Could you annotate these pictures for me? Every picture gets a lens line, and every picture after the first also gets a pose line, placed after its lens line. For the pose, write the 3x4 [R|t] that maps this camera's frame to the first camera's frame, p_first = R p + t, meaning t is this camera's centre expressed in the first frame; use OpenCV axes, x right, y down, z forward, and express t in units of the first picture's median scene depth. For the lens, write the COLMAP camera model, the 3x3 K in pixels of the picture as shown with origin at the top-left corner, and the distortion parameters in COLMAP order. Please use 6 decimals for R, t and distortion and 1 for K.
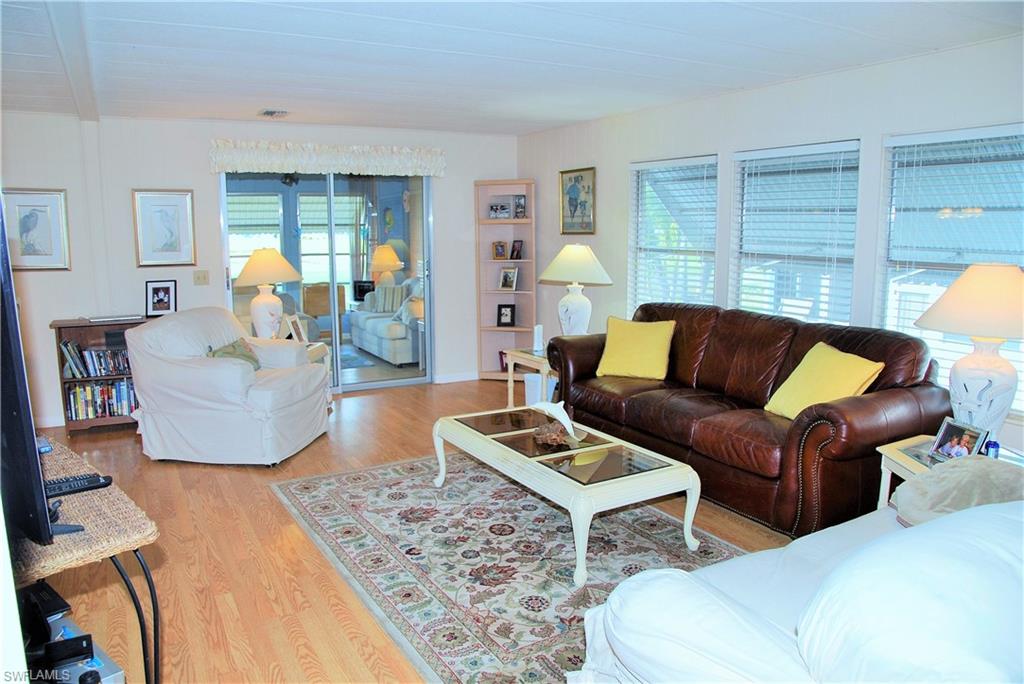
lens RADIAL K [[735.0, 0, 531.2], [0, 735.0, 330.6], [0, 0, 1]] dist [-0.128893, 0.067096]
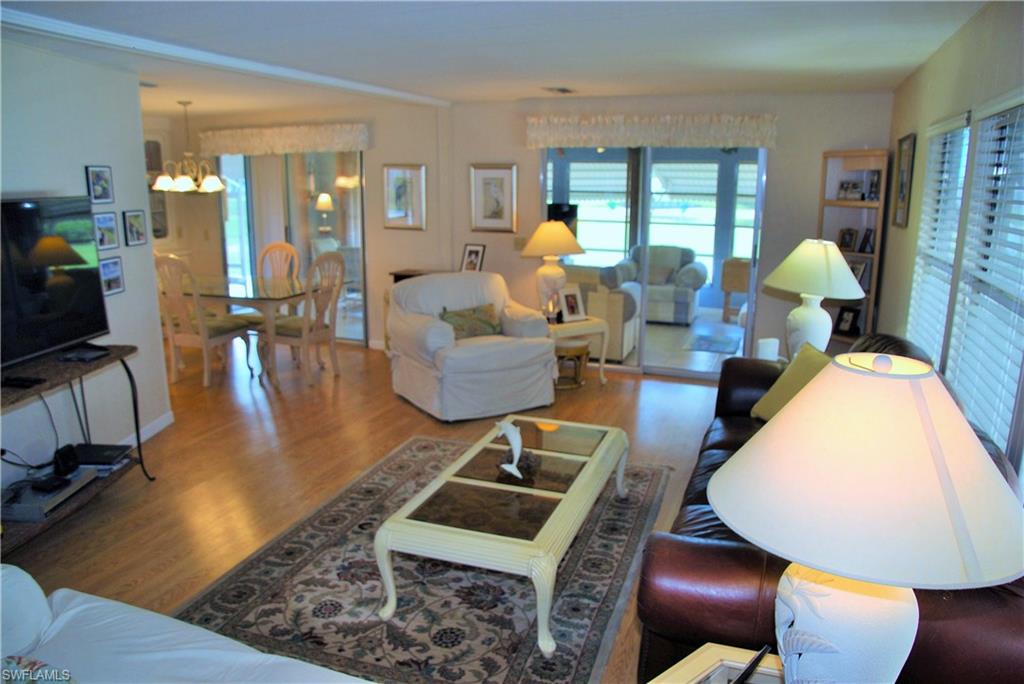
lens RADIAL K [[735.0, 0, 521.0], [0, 735.0, 352.7], [0, 0, 1]] dist [-0.128893, 0.067096]
pose [[0.632599, 0.185199, -0.752011, 0.678006], [-0.117884, 0.982700, 0.142846, -0.115026], [0.765455, -0.001714, 0.643487, 0.447409]]
